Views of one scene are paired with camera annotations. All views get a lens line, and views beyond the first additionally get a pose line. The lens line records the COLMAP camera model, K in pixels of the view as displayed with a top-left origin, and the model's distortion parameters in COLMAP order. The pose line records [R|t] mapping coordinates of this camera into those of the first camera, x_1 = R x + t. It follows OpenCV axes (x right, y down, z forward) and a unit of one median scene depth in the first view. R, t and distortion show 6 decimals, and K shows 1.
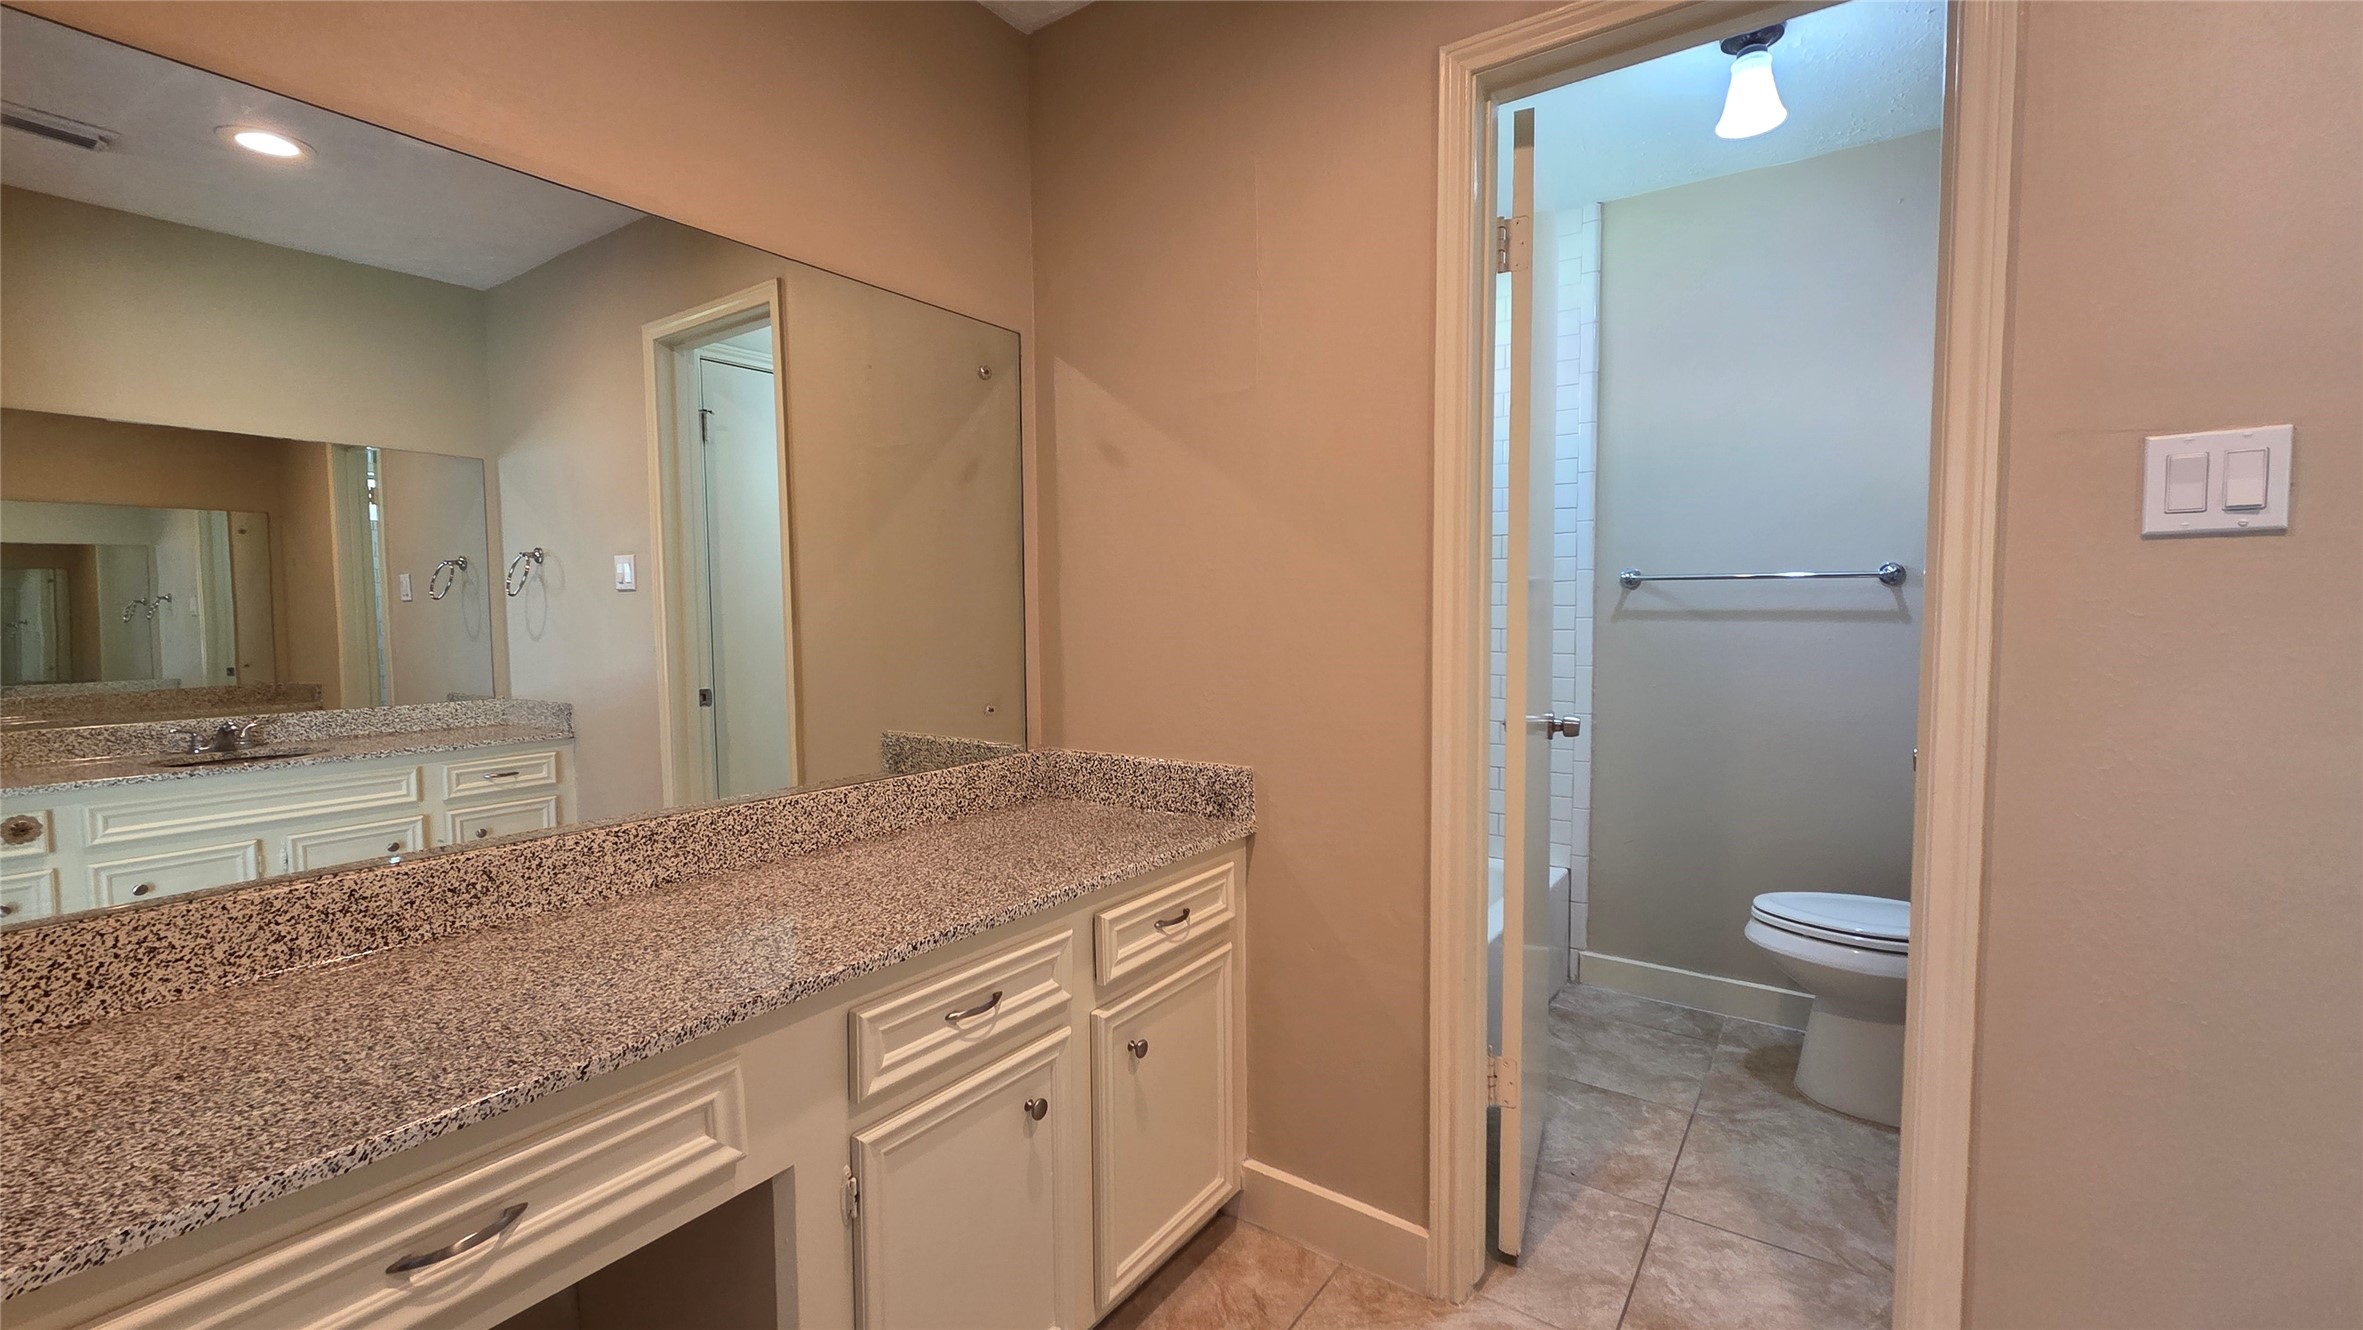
lens RADIAL K [[953.8, 0, 1173.1], [0, 953.8, 665.6], [0, 0, 1]] dist [-0.014164, 0.000365]
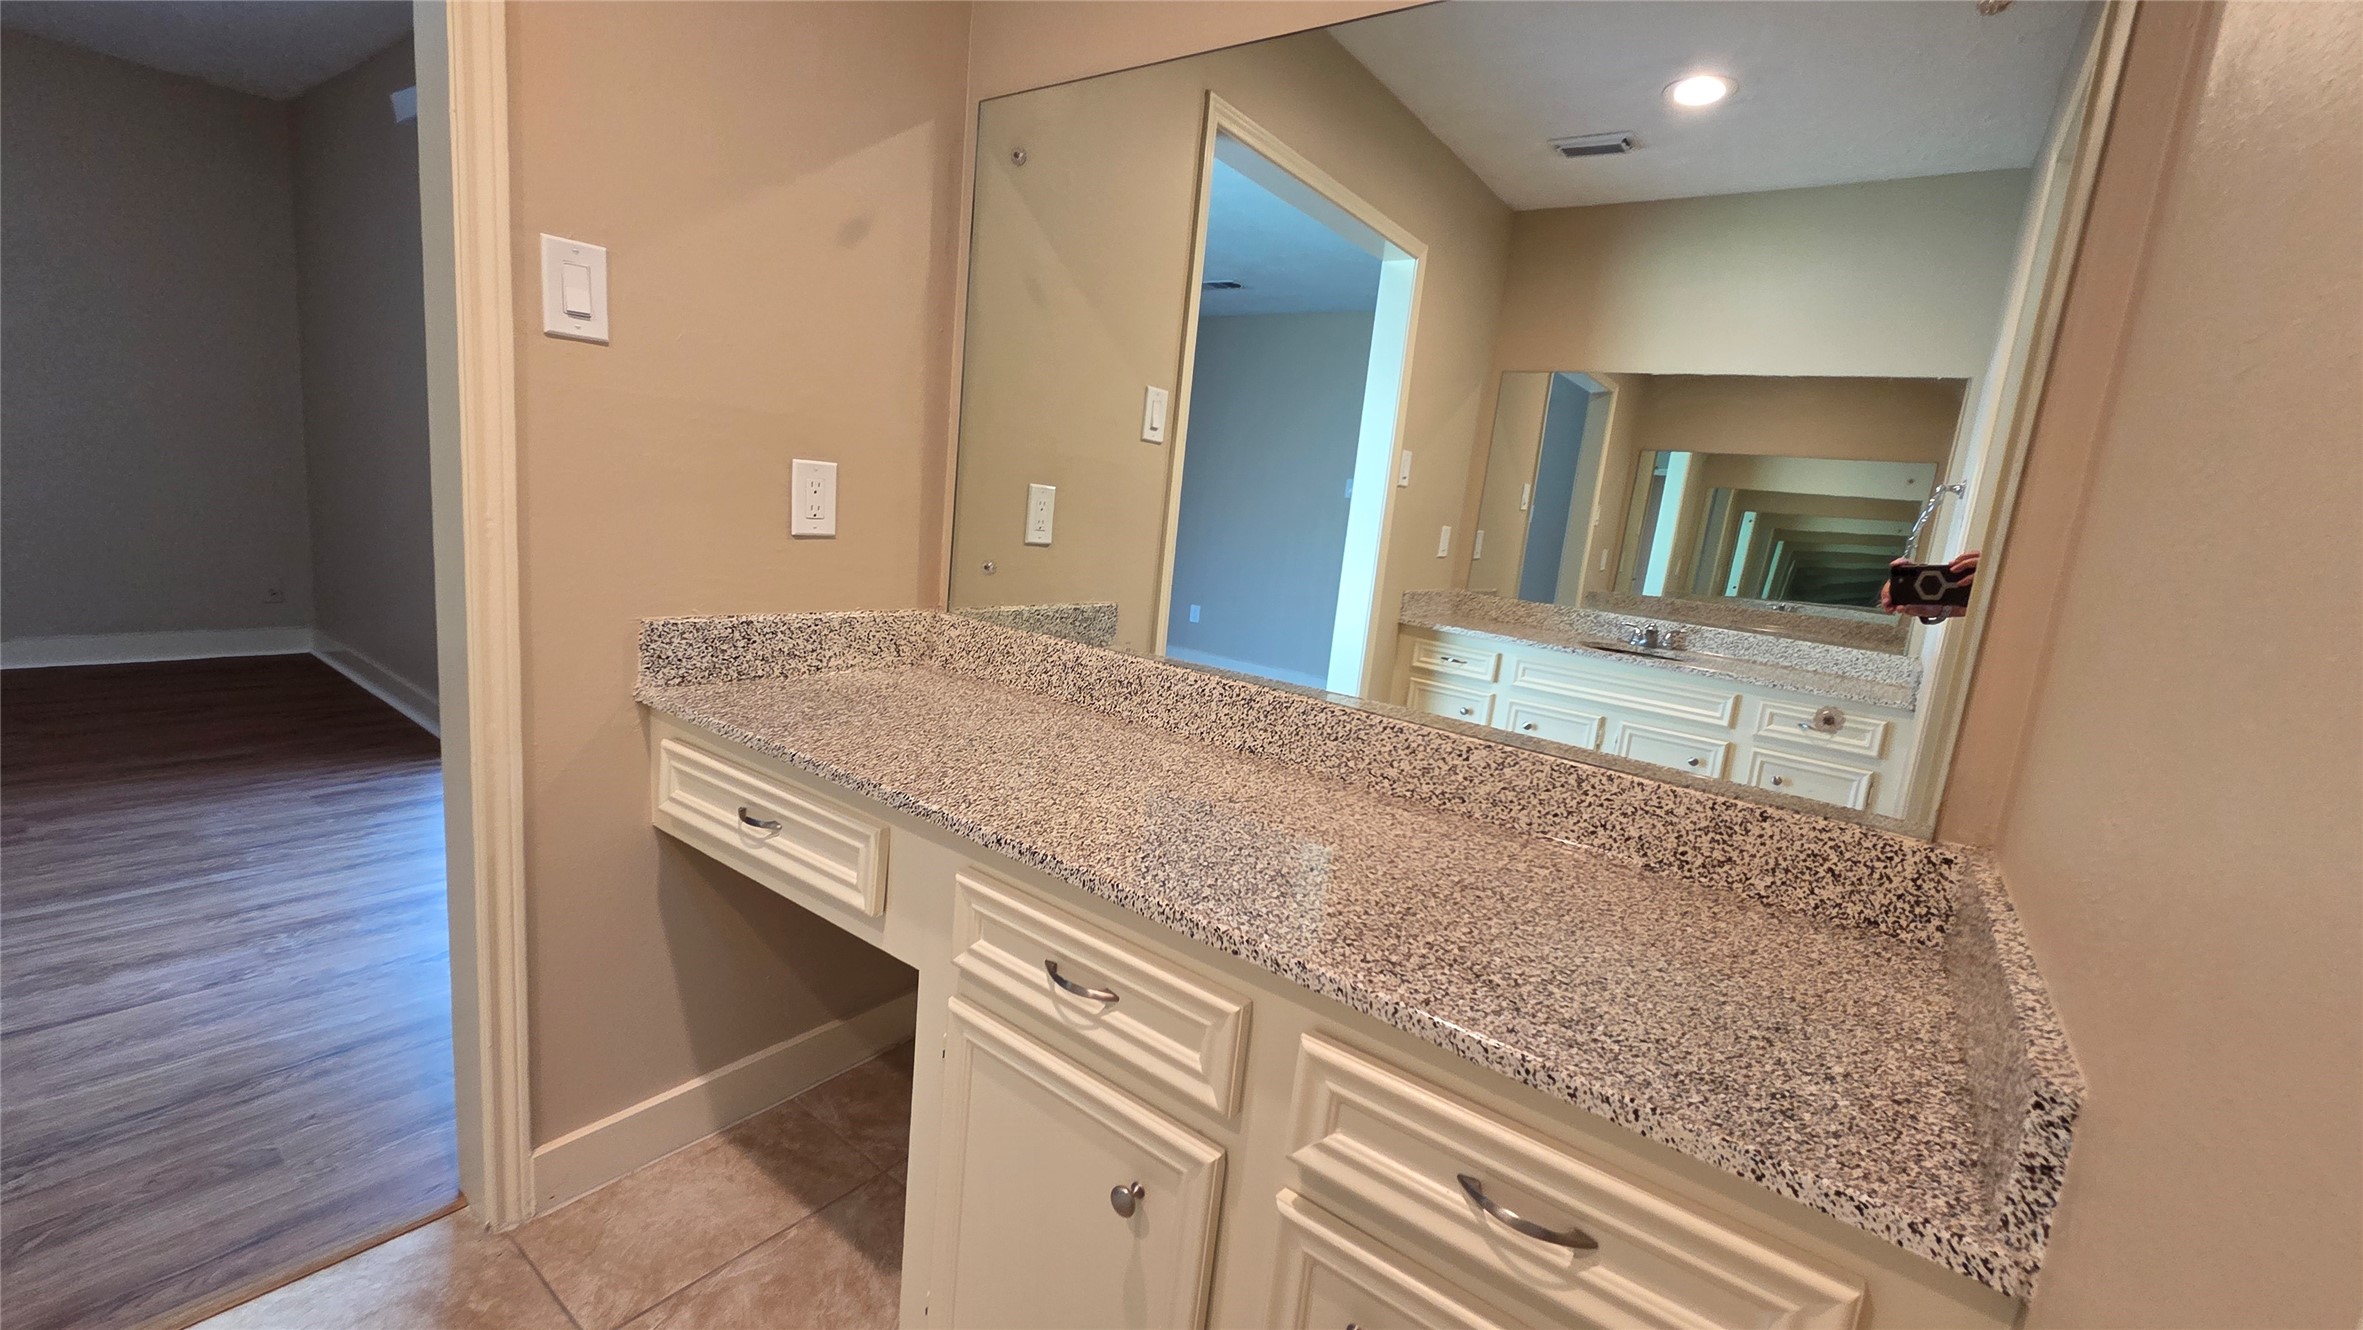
lens RADIAL K [[953.8, 0, 1172.6], [0, 953.8, 647.3], [0, 0, 1]] dist [-0.014164, 0.000365]
pose [[-0.018110, 0.164613, -0.986192, 0.166699], [-0.159461, 0.973253, 0.165381, -0.010367], [0.987038, 0.160254, 0.008624, 0.355488]]
